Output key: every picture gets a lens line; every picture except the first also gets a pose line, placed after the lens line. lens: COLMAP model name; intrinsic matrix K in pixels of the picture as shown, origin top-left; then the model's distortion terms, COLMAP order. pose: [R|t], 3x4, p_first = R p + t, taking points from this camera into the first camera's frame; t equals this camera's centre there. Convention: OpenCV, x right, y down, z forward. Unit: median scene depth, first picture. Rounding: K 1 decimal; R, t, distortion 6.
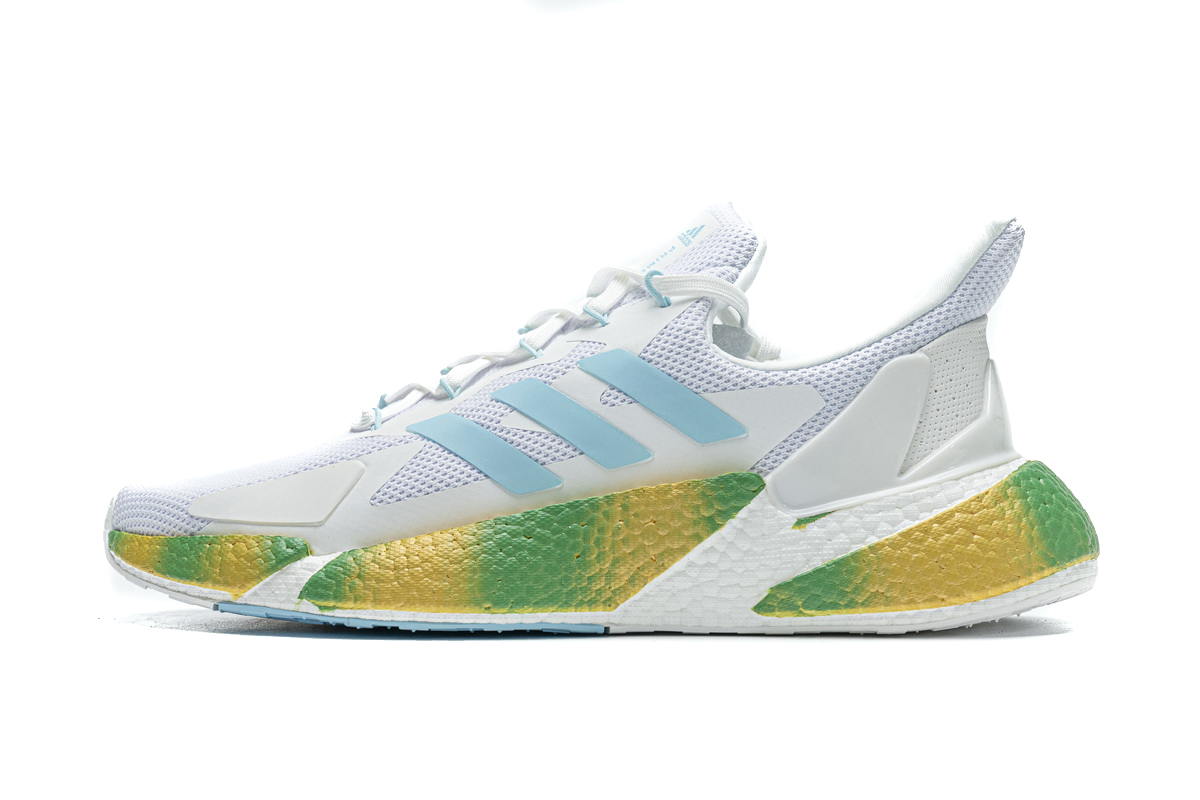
lens RADIAL K [[2302.7, 0, 599.6], [0, 2302.7, 403.5], [0, 0, 1]] dist [0.007370, 0.000000]
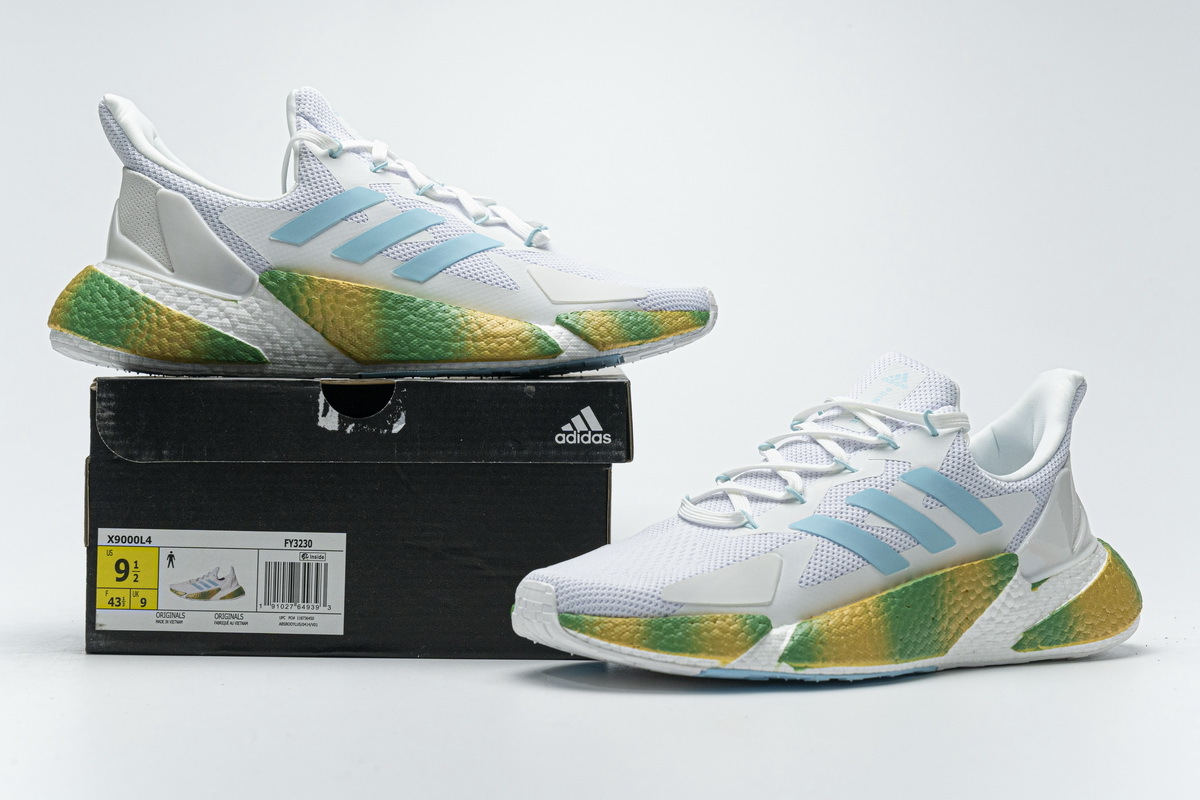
lens RADIAL K [[1848.2, 0, 596.9], [0, 1848.2, 398.9], [0, 0, 1]] dist [0.003863, 0.000000]
pose [[0.821921, 0.012519, 0.569464, -0.804512], [-0.011118, 0.999921, -0.005934, -0.056857], [-0.569493, -0.001454, 0.821995, 0.192644]]
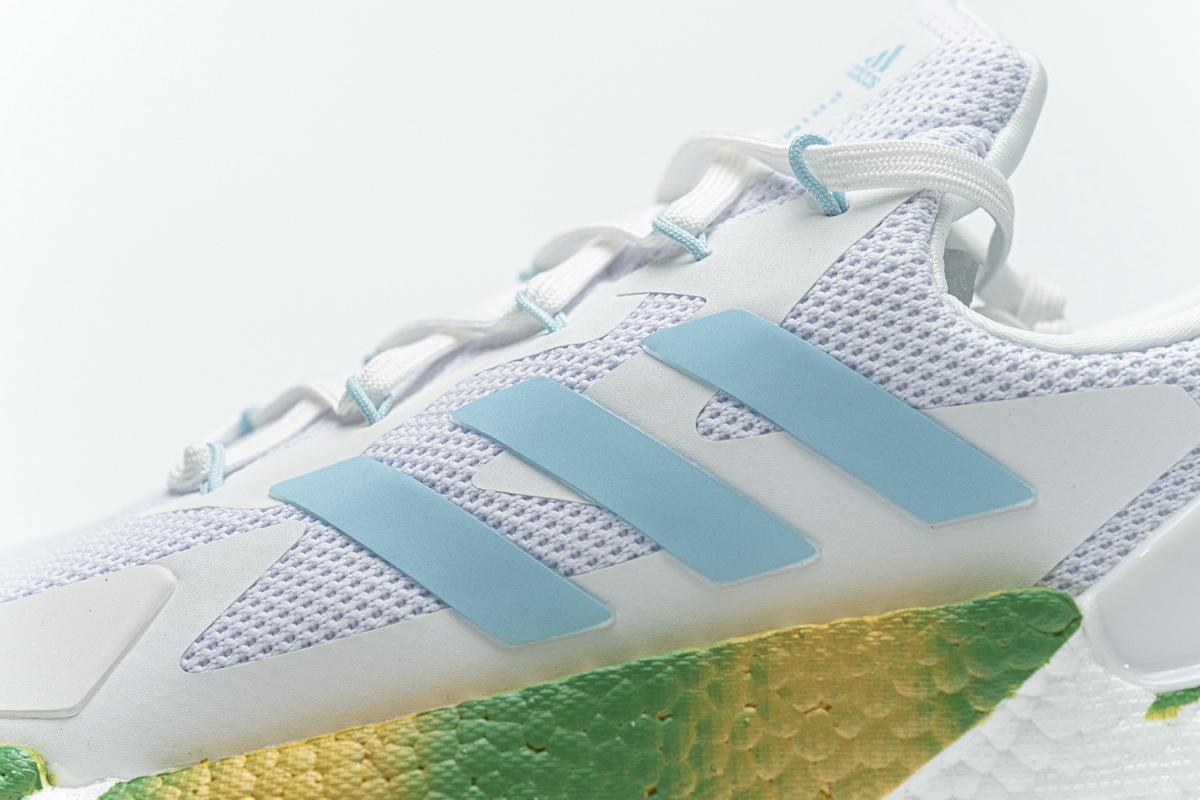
lens RADIAL K [[2302.7, 0, 581.7], [0, 2302.7, 381.7], [0, 0, 1]] dist [0.007370, 0.000000]
pose [[0.999509, -0.015041, -0.027502, -0.009453], [0.015266, 0.999852, 0.007956, -0.013882], [0.027379, -0.008372, 0.999590, 0.560170]]
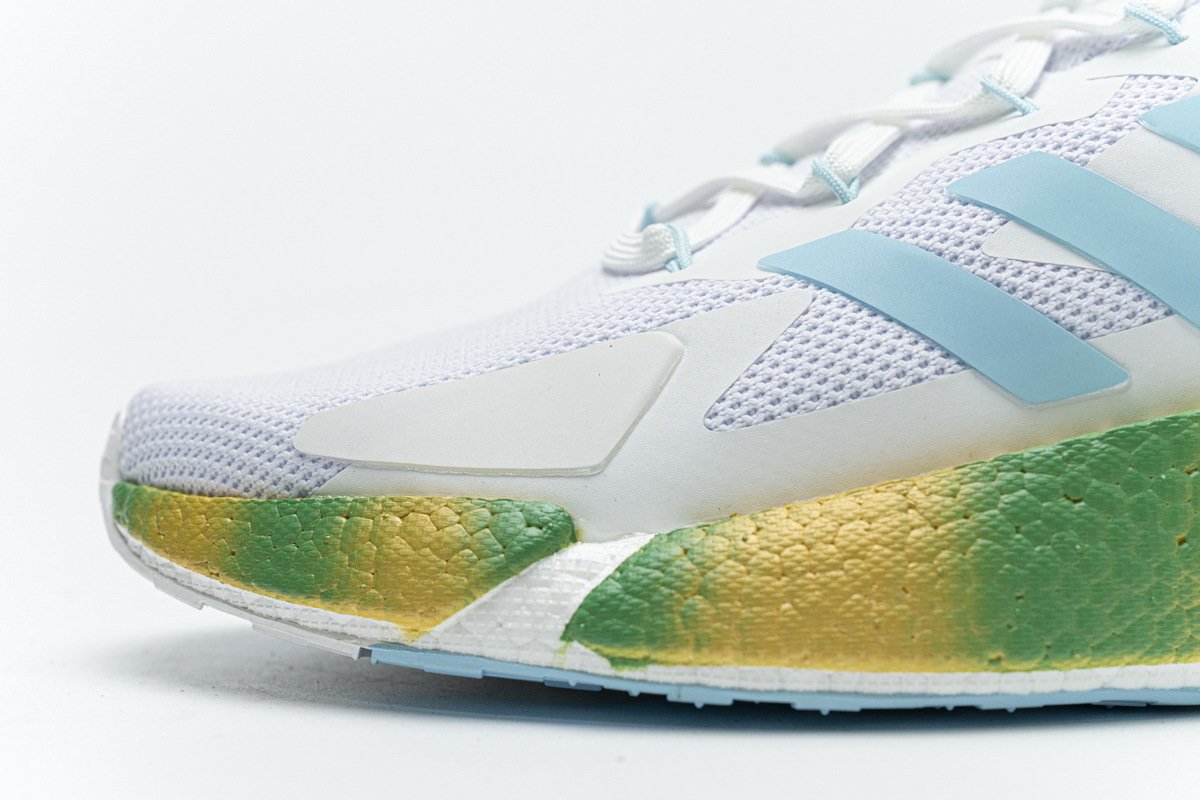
lens RADIAL K [[2302.7, 0, 591.6], [0, 2302.7, 399.0], [0, 0, 1]] dist [0.007370, 0.000000]
pose [[0.999132, -0.006232, 0.041197, -0.141056], [0.004419, 0.999024, 0.043945, 0.018112], [-0.041430, -0.043724, 0.998184, 0.548547]]
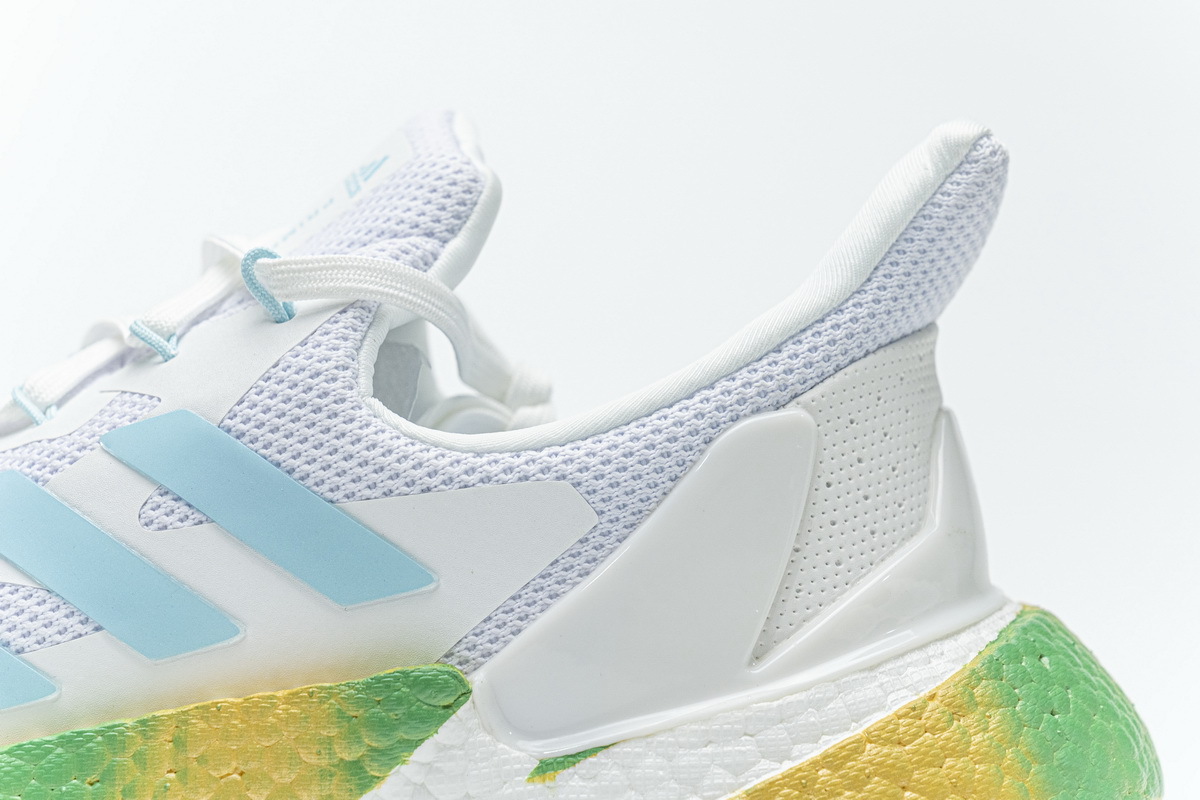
lens RADIAL K [[2302.7, 0, 588.5], [0, 2302.7, 403.5], [0, 0, 1]] dist [0.007370, 0.000000]
pose [[0.999773, -0.015231, -0.014914, 0.103933], [0.015612, 0.999546, 0.025781, -0.036919], [0.014514, -0.026008, 0.999556, 0.515275]]
